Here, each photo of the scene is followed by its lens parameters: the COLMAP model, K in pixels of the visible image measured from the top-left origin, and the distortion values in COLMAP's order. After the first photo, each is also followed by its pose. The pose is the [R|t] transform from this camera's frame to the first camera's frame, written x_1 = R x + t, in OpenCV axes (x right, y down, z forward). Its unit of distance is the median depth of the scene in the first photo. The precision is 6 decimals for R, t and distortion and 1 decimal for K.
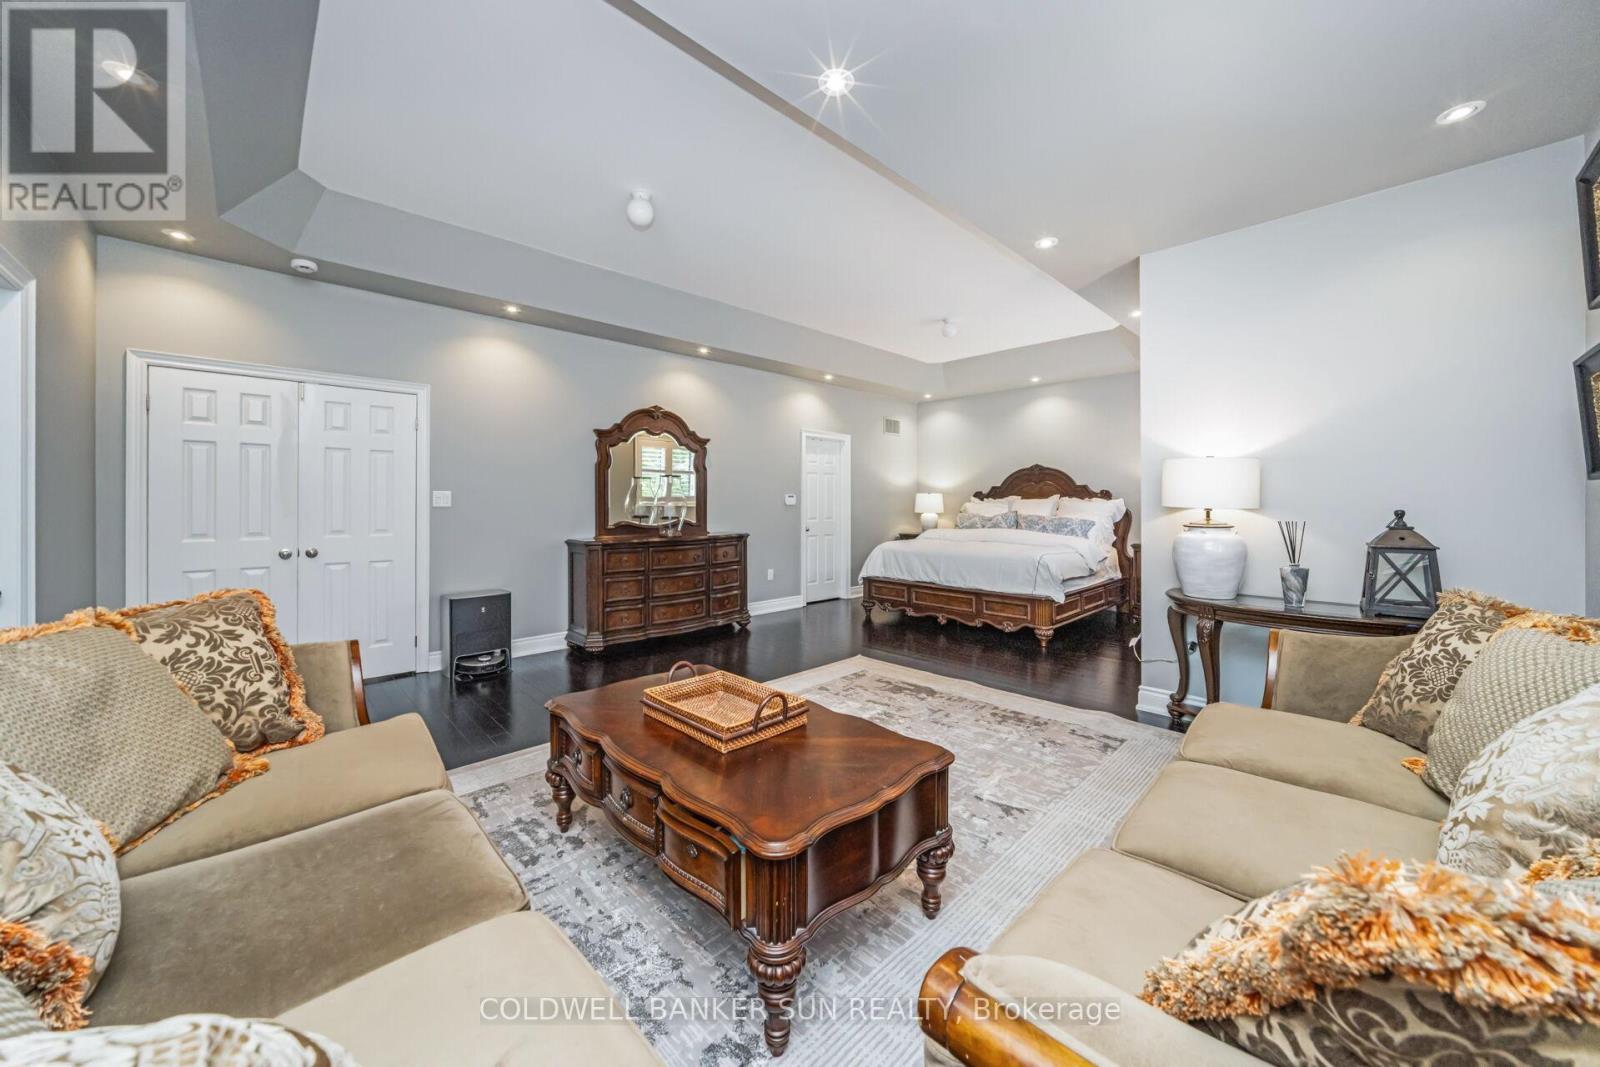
lens RADIAL K [[576.2, 0, 826.8], [0, 576.2, 513.7], [0, 0, 1]] dist [-0.029198, 0.008519]
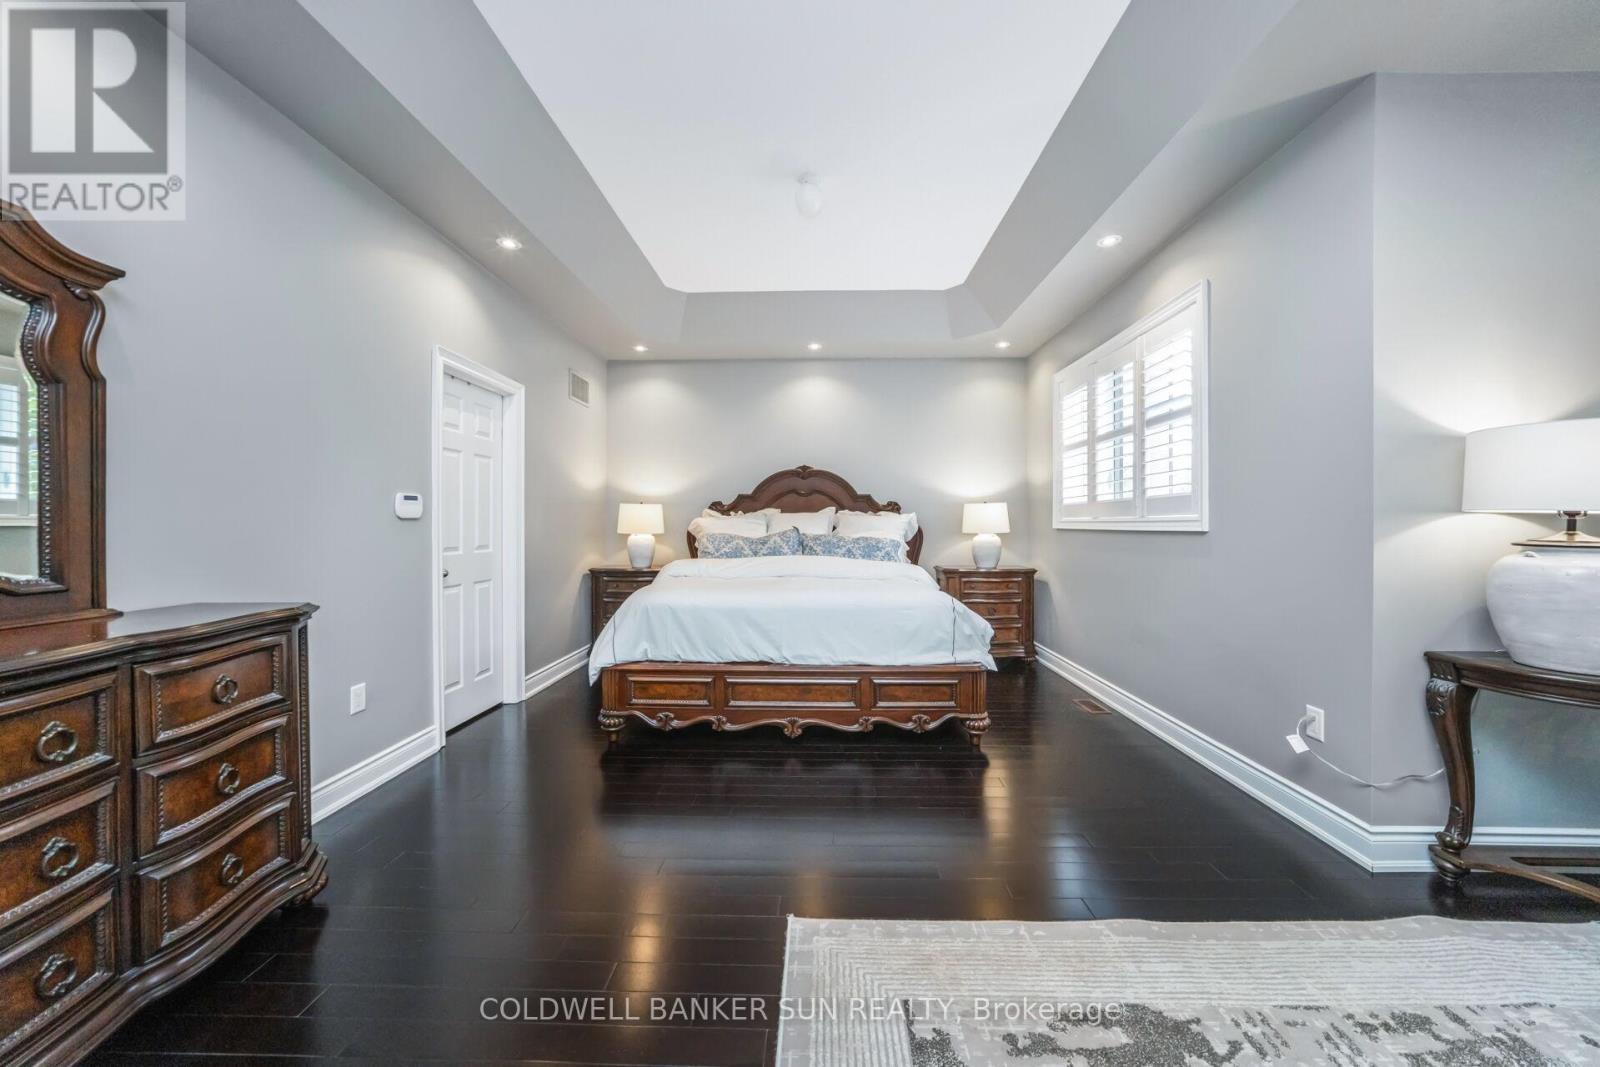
lens RADIAL K [[547.0, 0, 800.0], [0, 547.0, 533.5], [0, 0, 1]] dist [-0.012023, 0.000032]
pose [[0.735174, -0.013441, 0.677746, -0.119088], [0.013585, 0.999895, 0.005094, -0.002610], [-0.677743, 0.005462, 0.735279, 0.506938]]
